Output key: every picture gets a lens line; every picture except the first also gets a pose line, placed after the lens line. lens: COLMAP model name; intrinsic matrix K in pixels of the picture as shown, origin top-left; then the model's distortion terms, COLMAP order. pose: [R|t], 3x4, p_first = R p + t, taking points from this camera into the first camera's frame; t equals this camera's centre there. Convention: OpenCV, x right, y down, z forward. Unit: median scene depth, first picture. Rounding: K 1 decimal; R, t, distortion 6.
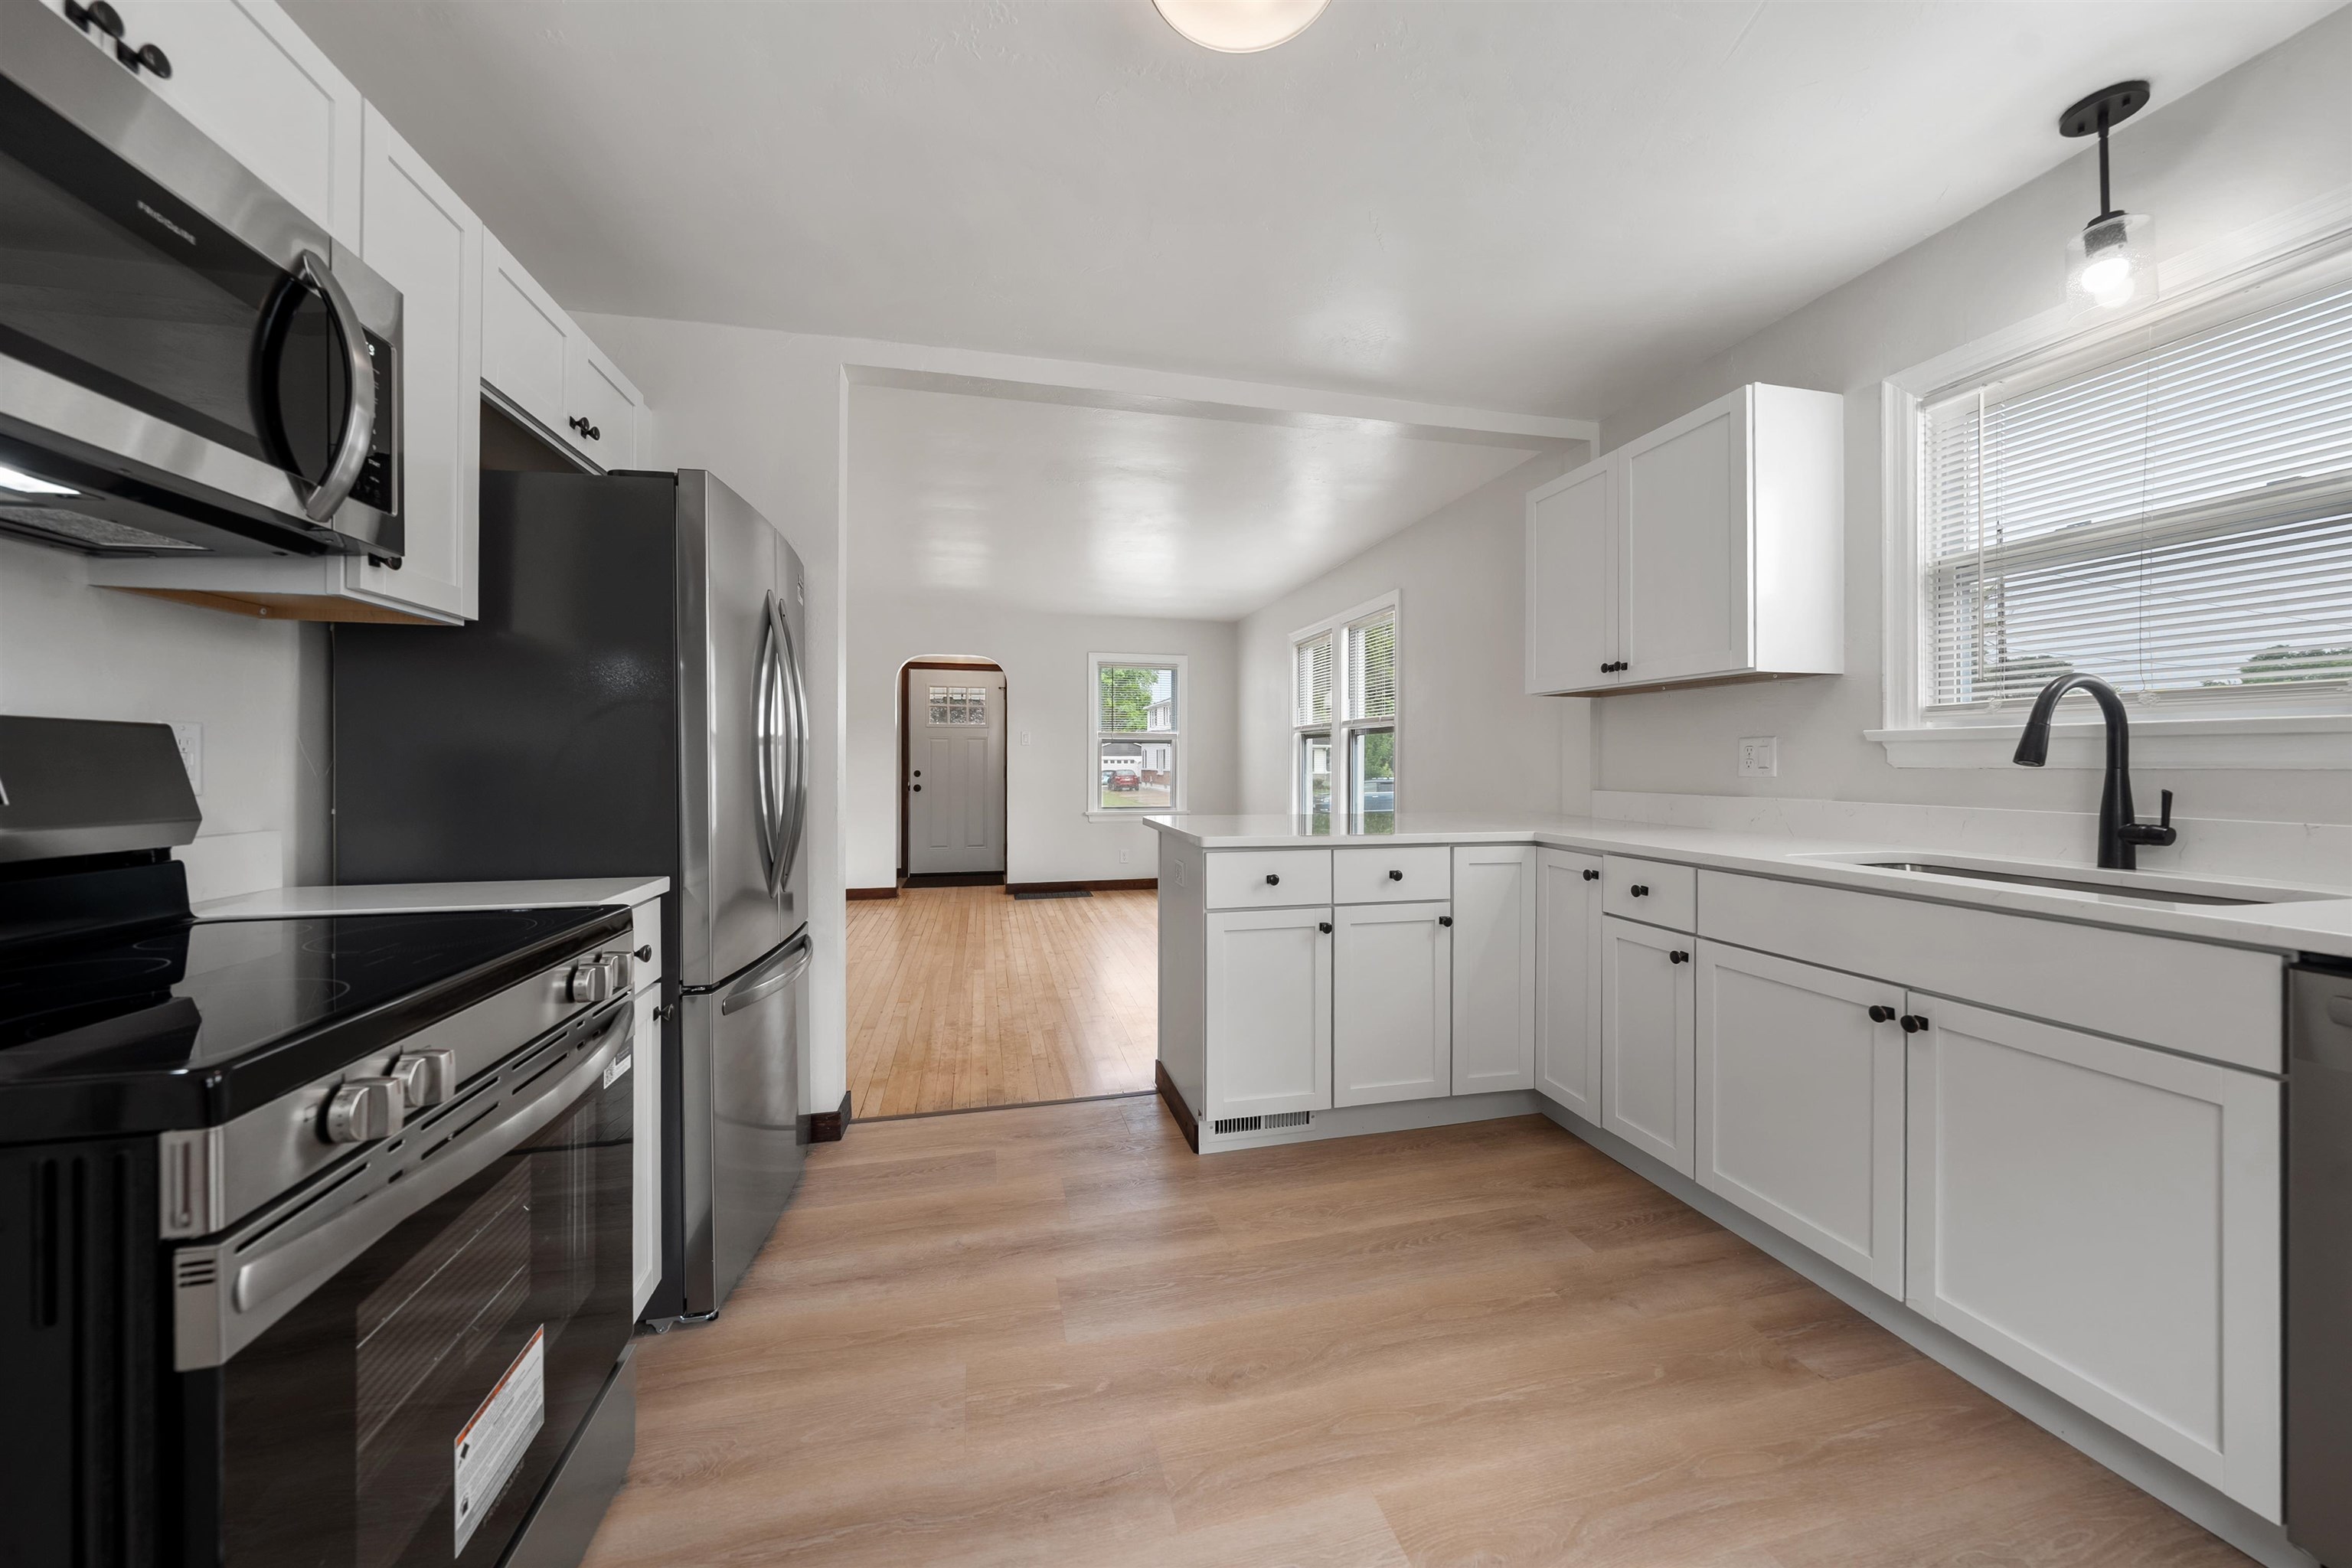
lens RADIAL K [[824.4, 0, 1171.8], [0, 824.4, 769.6], [0, 0, 1]] dist [0.001528, 0.000037]
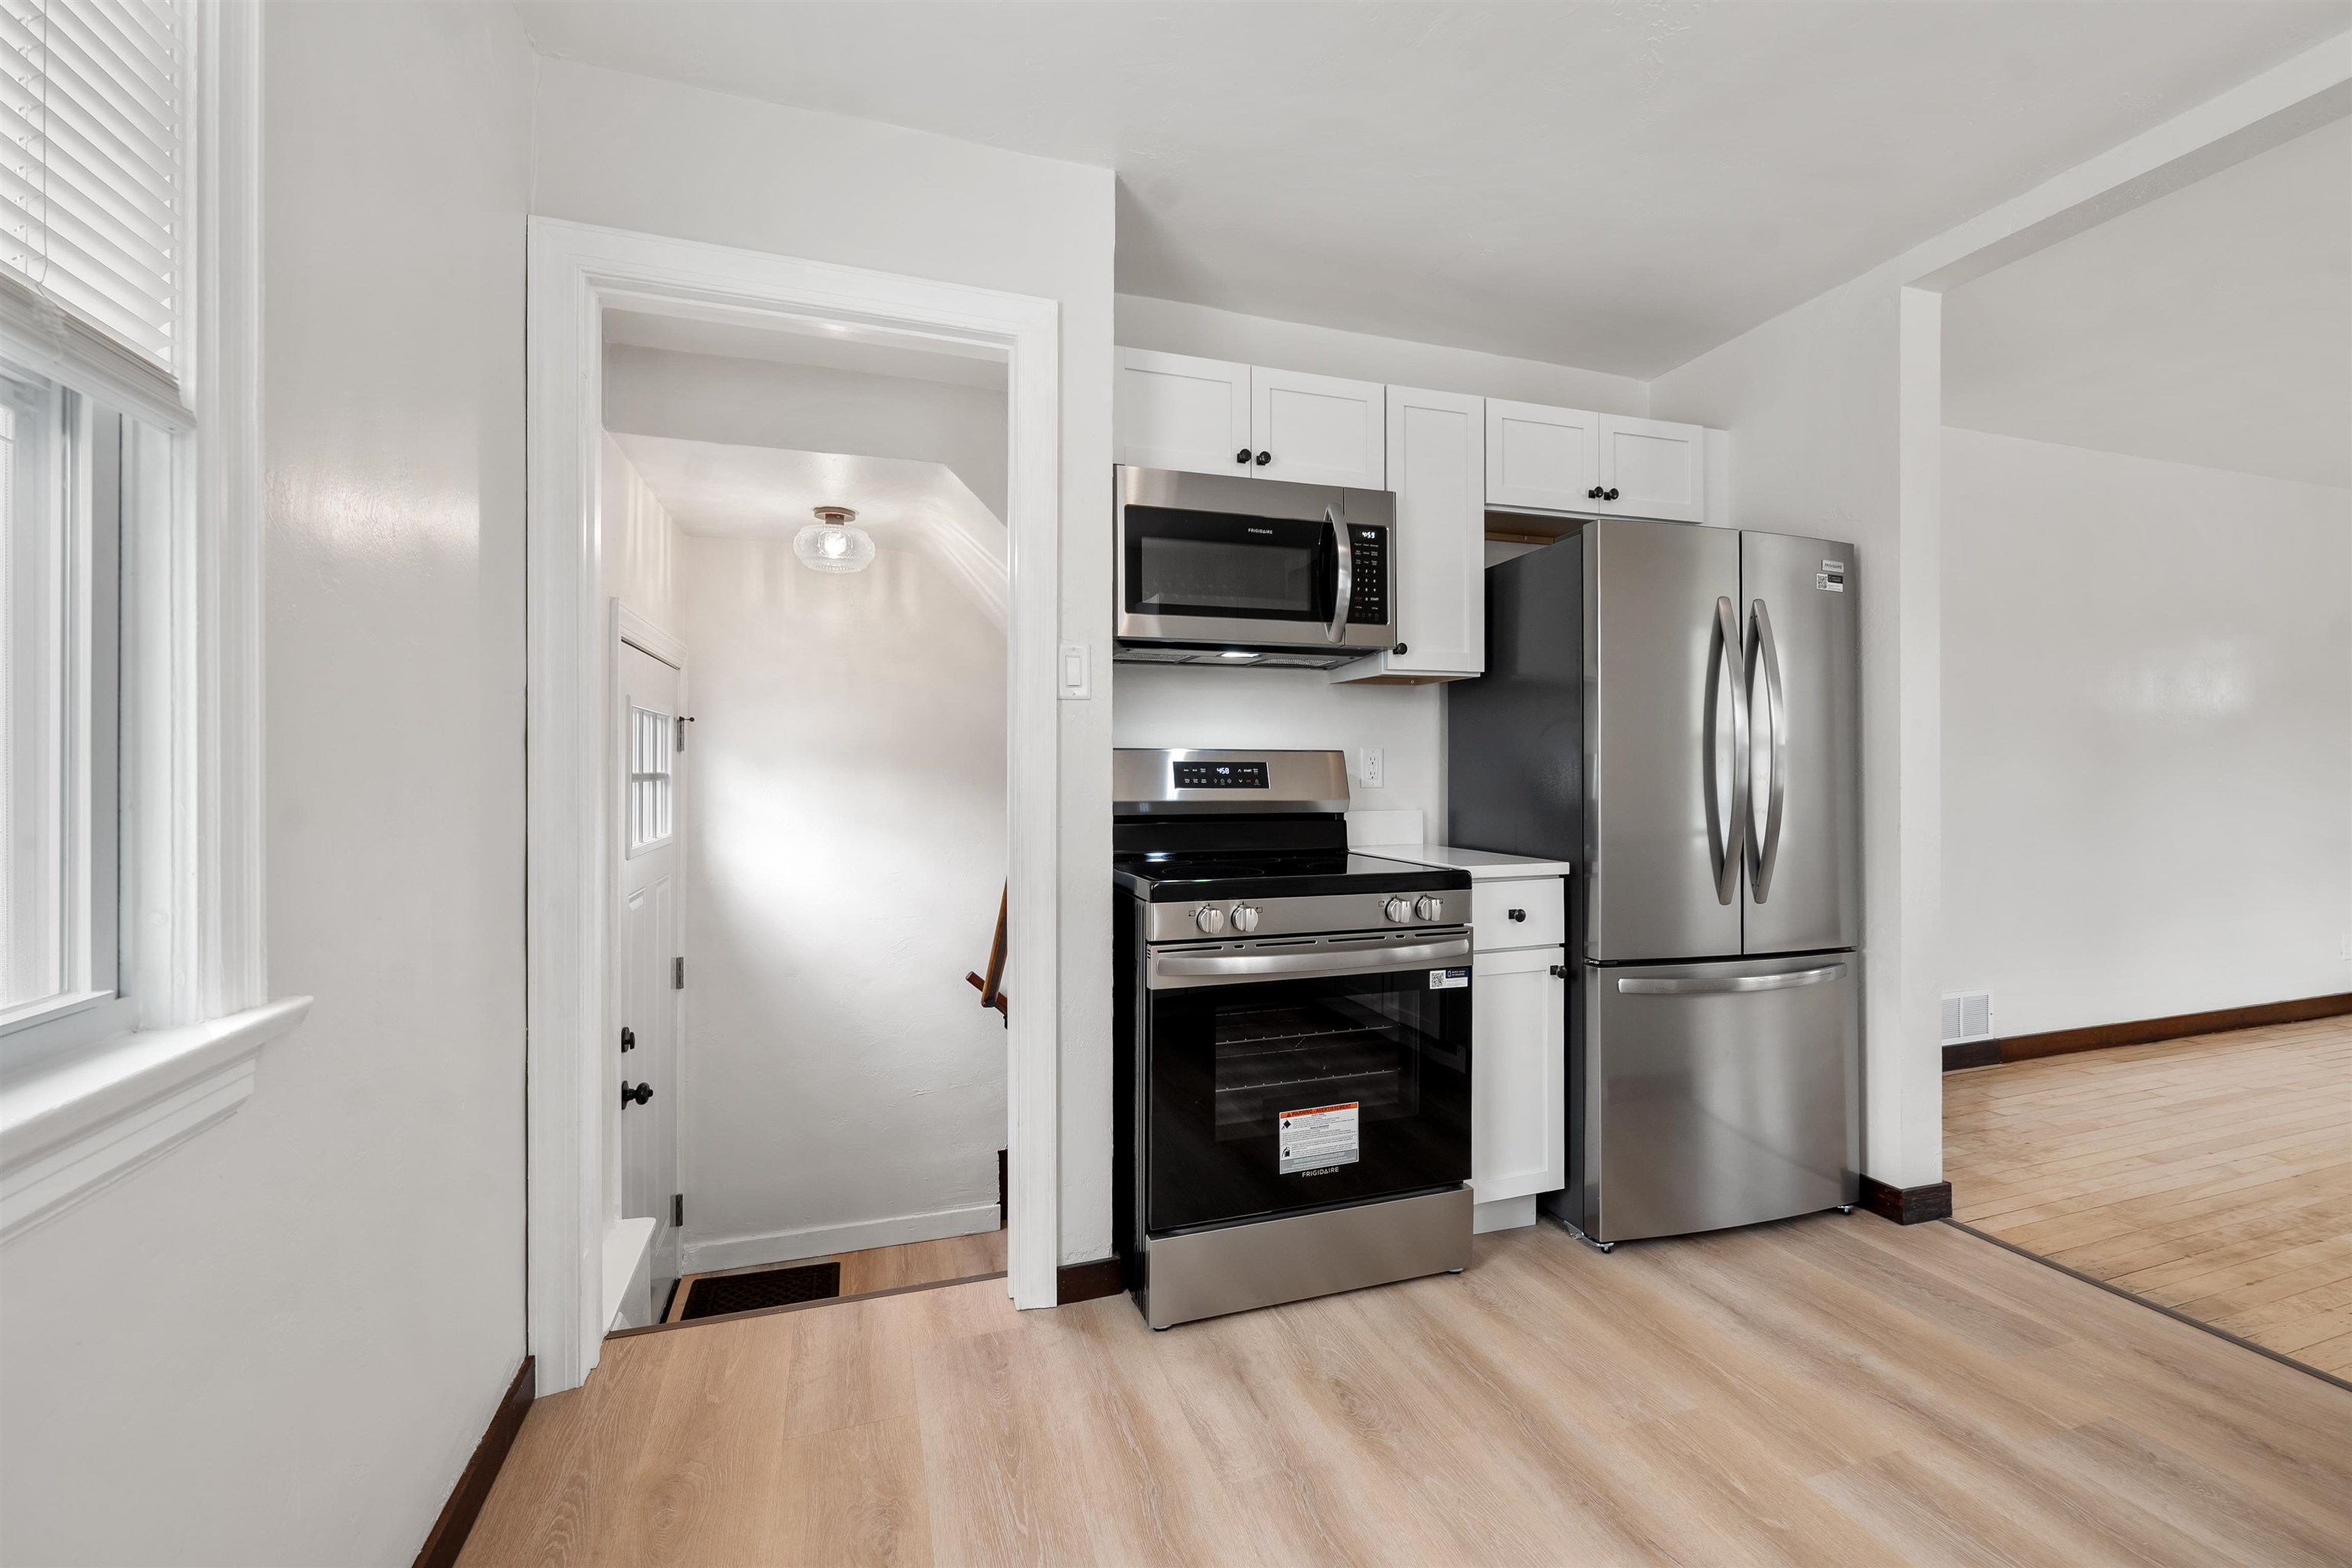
lens RADIAL K [[957.0, 0, 1183.5], [0, 957.0, 772.3], [0, 0, 1]] dist [0.001538, 0.000405]
pose [[0.102580, -0.001170, -0.994724, 0.474654], [-0.005842, 0.999981, -0.001779, 0.001843], [0.994708, 0.005994, 0.102572, 0.183267]]
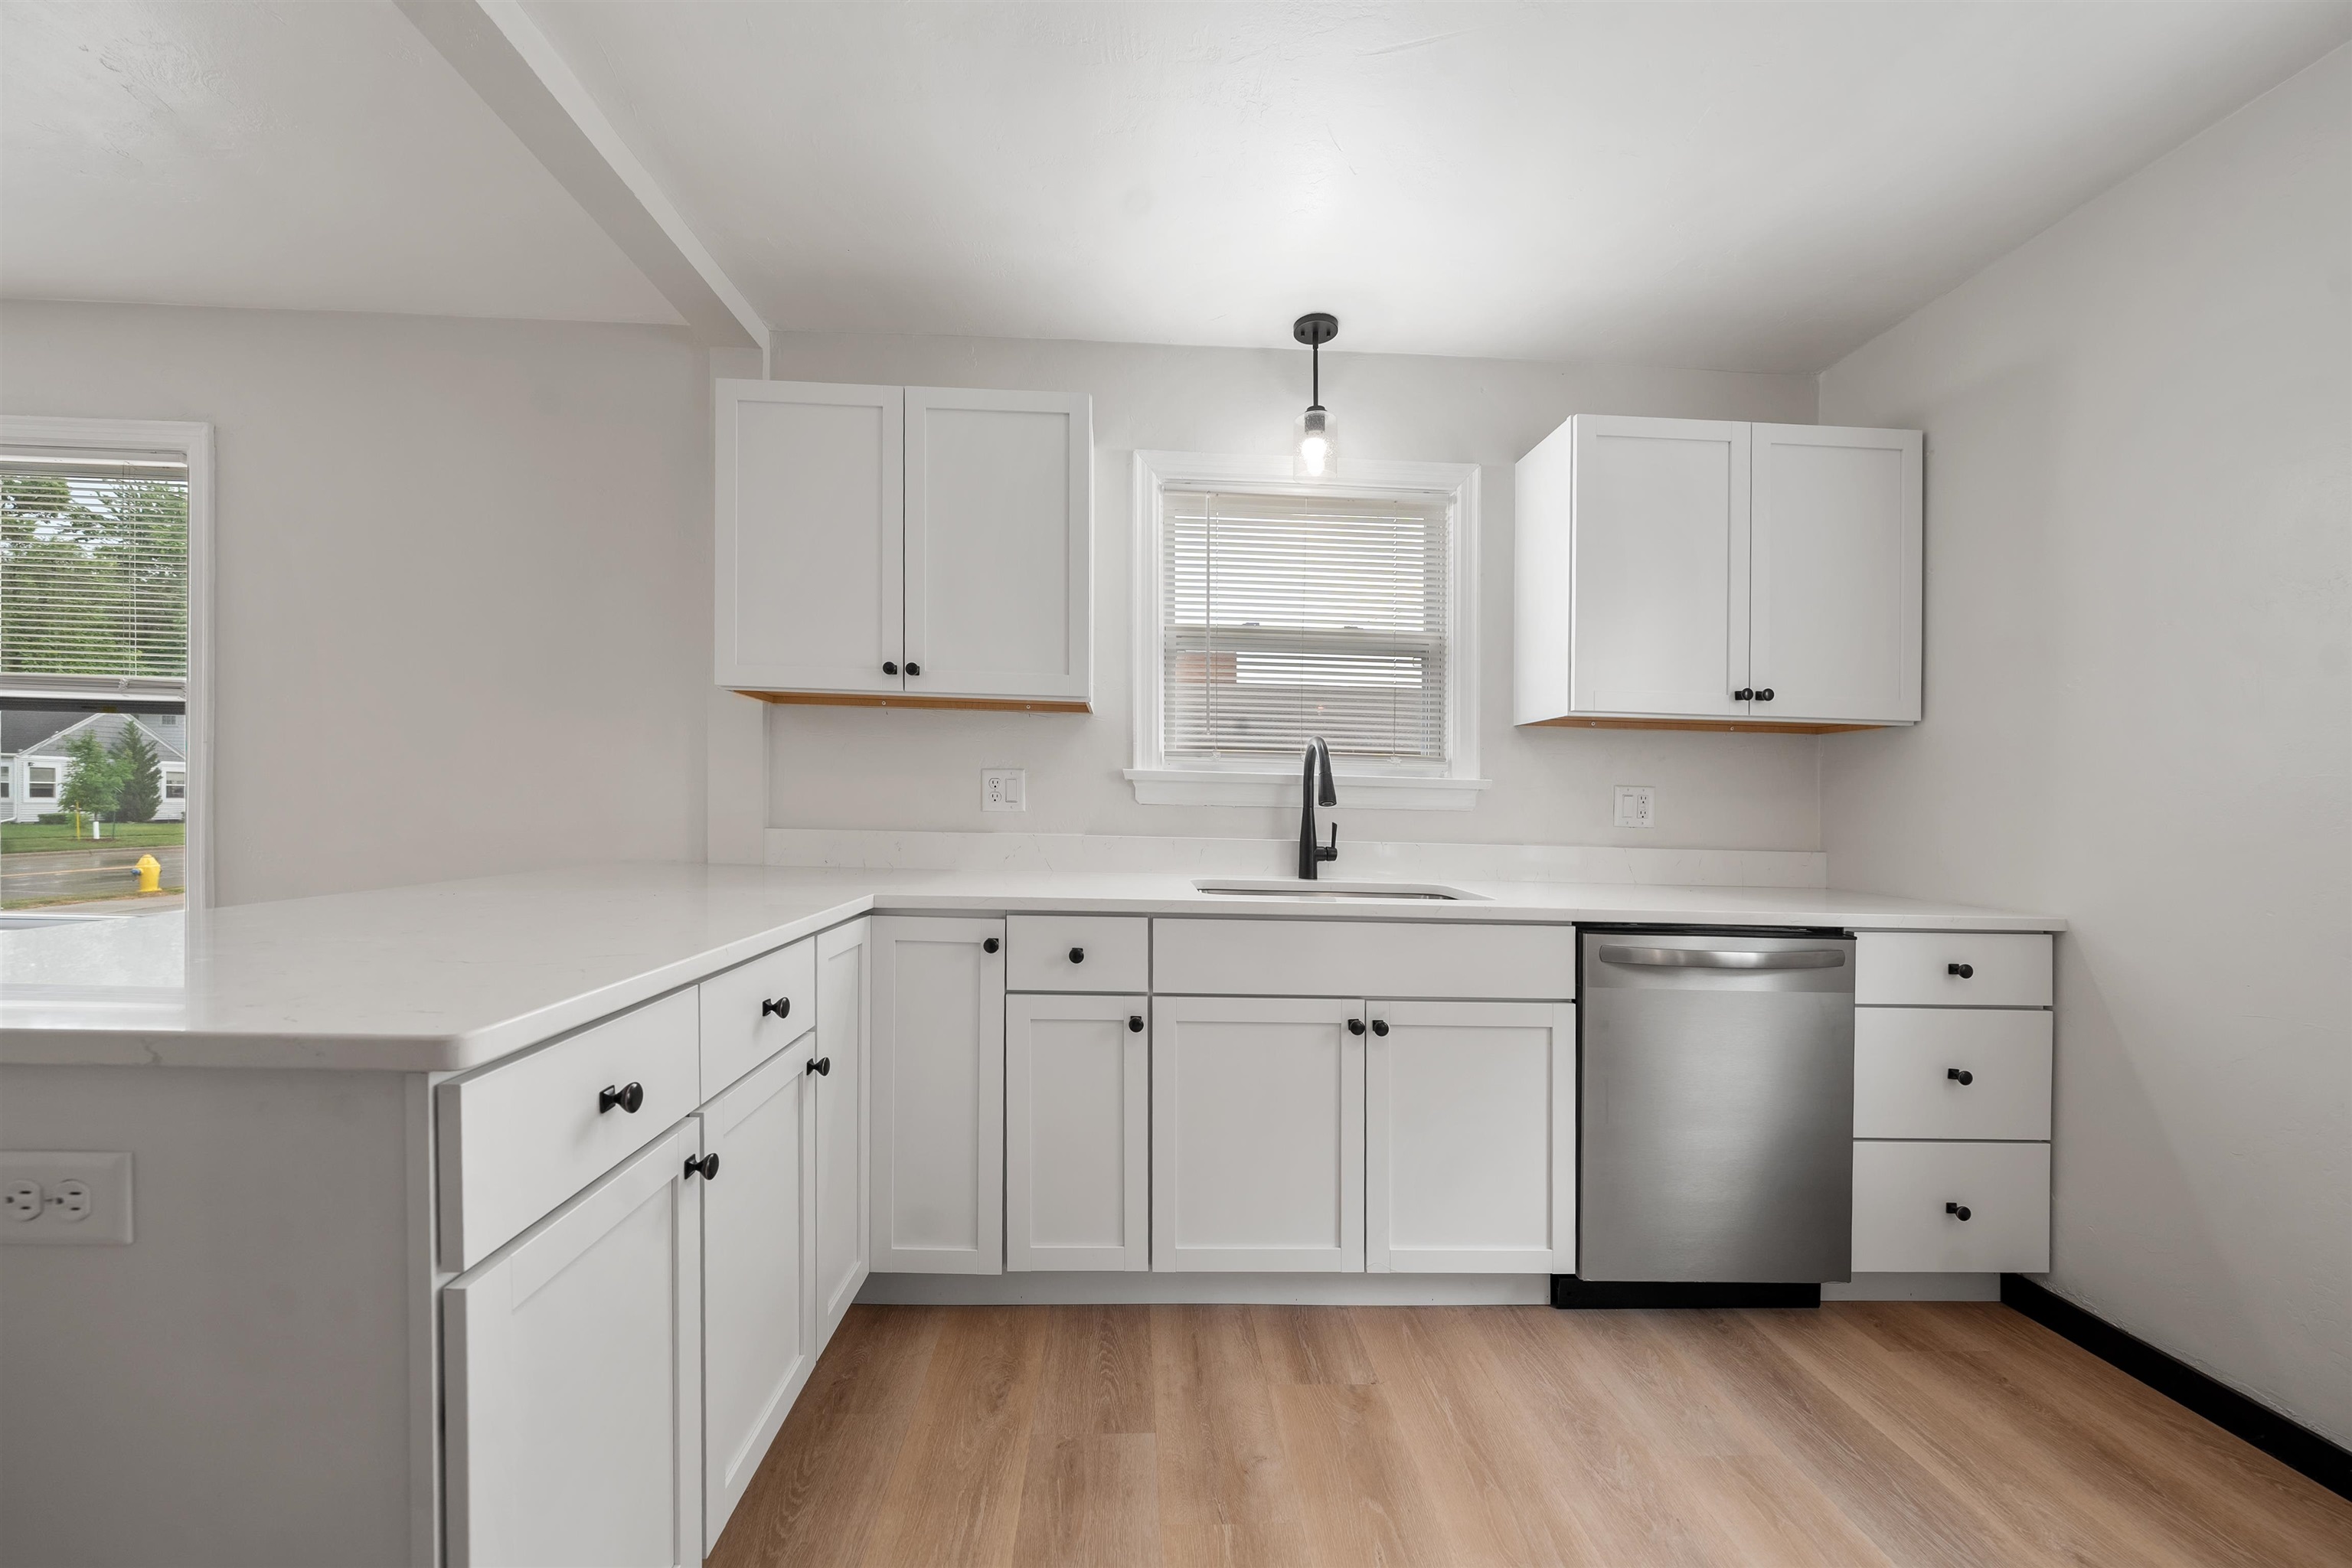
lens RADIAL K [[829.4, 0, 1169.9], [0, 829.4, 805.2], [0, 0, 1]] dist [-0.001994, -0.000143]
pose [[0.192598, -0.000096, 0.981278, -0.179582], [-0.014763, 0.999887, 0.002996, -0.003941], [-0.981167, -0.015064, 0.192574, 0.620682]]
